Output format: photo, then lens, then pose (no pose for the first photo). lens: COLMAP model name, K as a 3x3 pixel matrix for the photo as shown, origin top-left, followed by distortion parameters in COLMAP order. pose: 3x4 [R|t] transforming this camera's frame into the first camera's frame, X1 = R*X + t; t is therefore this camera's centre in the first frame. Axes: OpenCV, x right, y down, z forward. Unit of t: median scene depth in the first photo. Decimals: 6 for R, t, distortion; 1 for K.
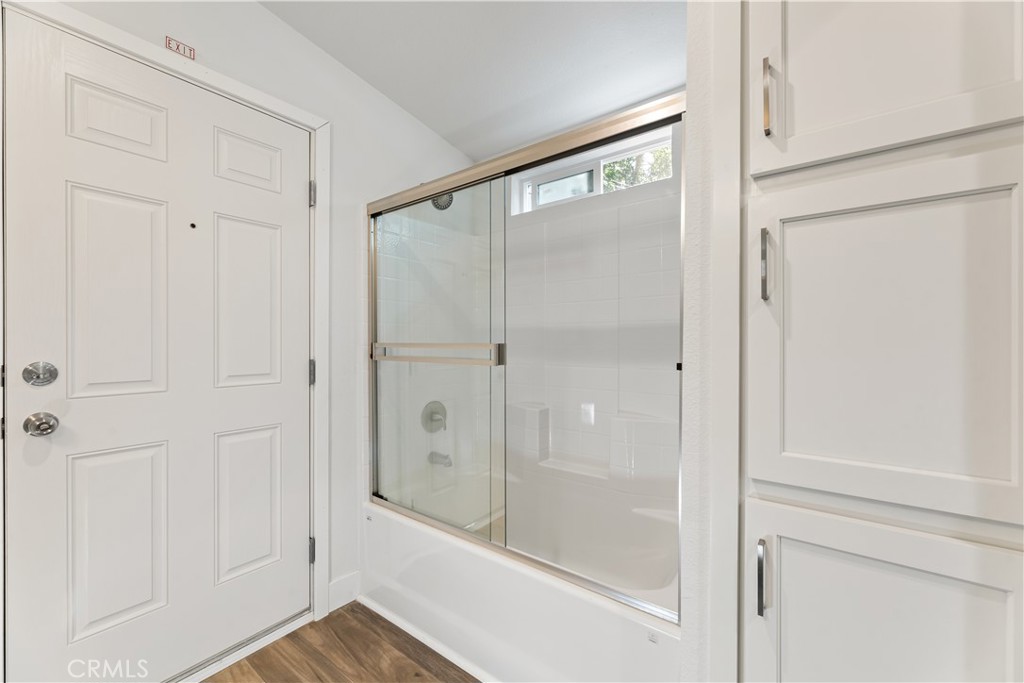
lens RADIAL K [[413.2, 0, 512.0], [0, 413.2, 341.5], [0, 0, 1]] dist [0.000515, 0.000074]
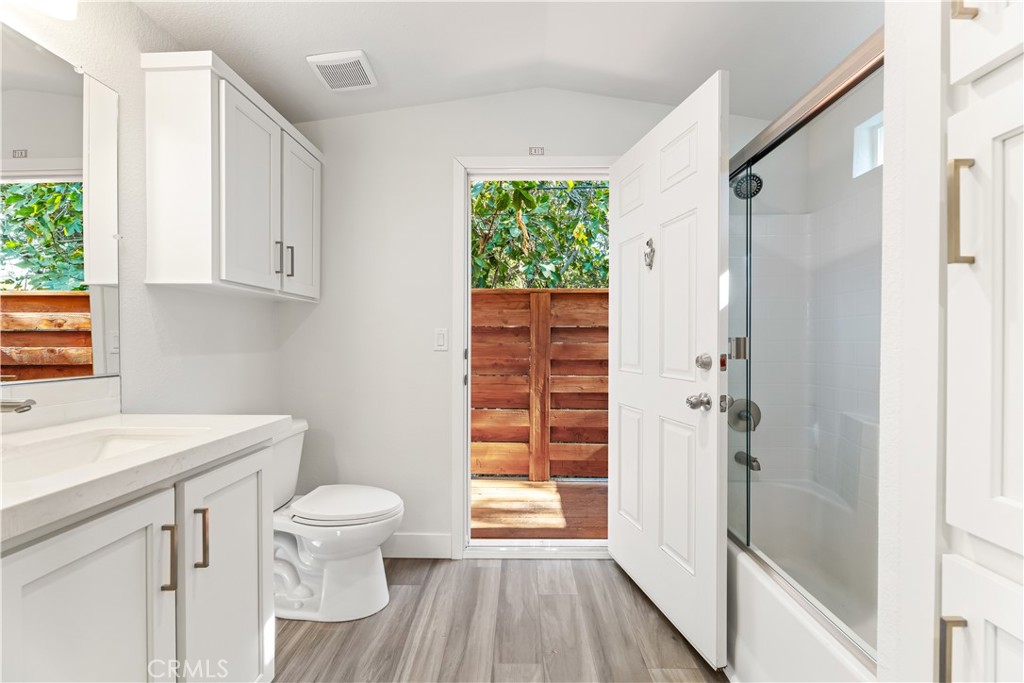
lens RADIAL K [[413.2, 0, 512.0], [0, 413.2, 341.5], [0, 0, 1]] dist [0.000515, 0.000074]
pose [[0.585070, -0.000692, -0.810982, 0.391726], [0.001430, 0.999999, 0.000178, 0.013002], [0.810981, -0.001264, 0.585071, 0.003842]]
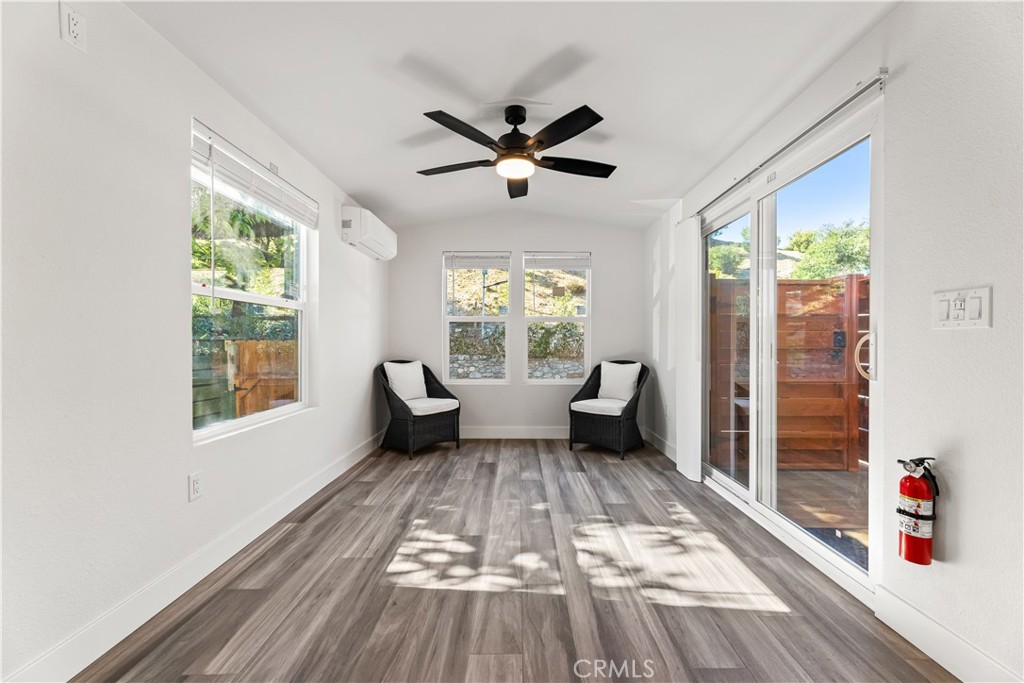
lens RADIAL K [[413.2, 0, 512.0], [0, 413.2, 341.5], [0, 0, 1]] dist [0.000515, 0.000074]
pose [[-0.609675, 0.055197, 0.790727, -1.318239], [0.032478, 0.998474, -0.044657, 0.117125], [-0.791986, -0.001545, -0.610538, 1.372951]]
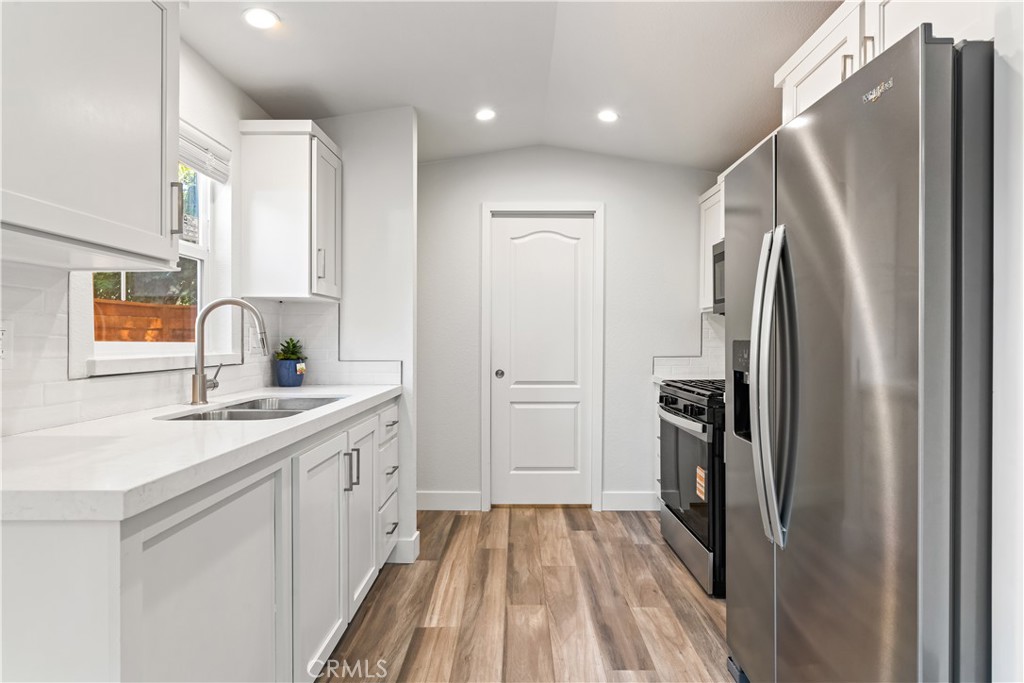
lens RADIAL K [[523.5, 0, 515.7], [0, 523.5, 343.0], [0, 0, 1]] dist [-0.001047, -0.000544]
pose [[0.599836, 0.005234, -0.800106, 0.810647], [-0.006147, 0.999979, 0.001933, 0.004332], [0.800100, 0.003758, 0.599855, -0.359661]]
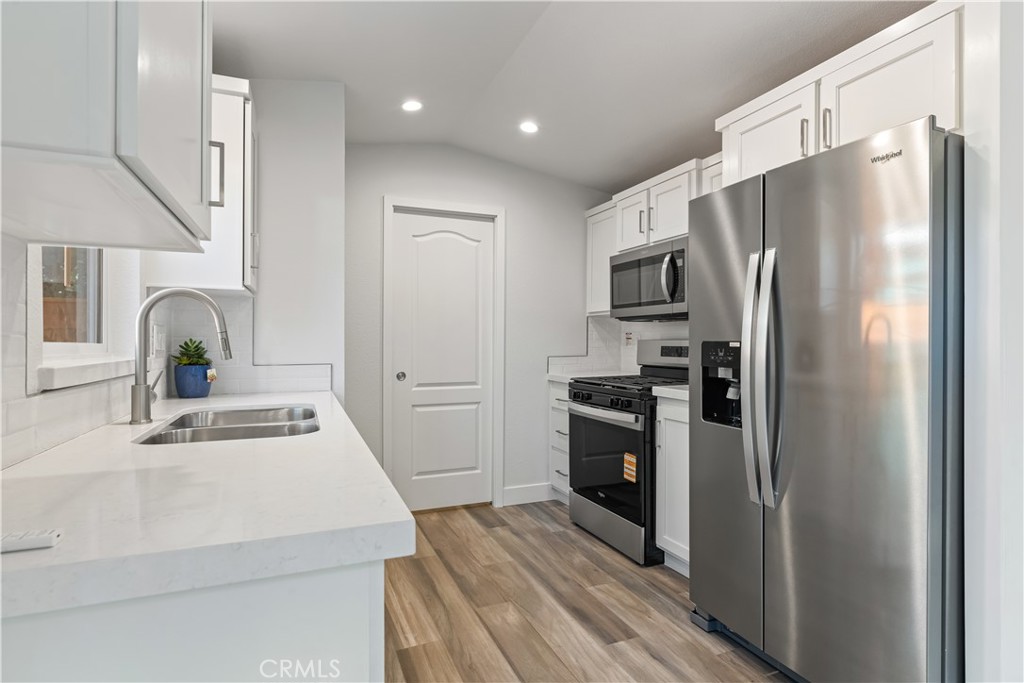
lens RADIAL K [[523.5, 0, 515.7], [0, 523.5, 343.0], [0, 0, 1]] dist [-0.001047, -0.000544]
pose [[0.863082, 0.001864, -0.505061, 0.440473], [-0.003738, 0.999989, -0.002696, 0.008644], [0.505051, 0.004215, 0.863079, -0.707917]]
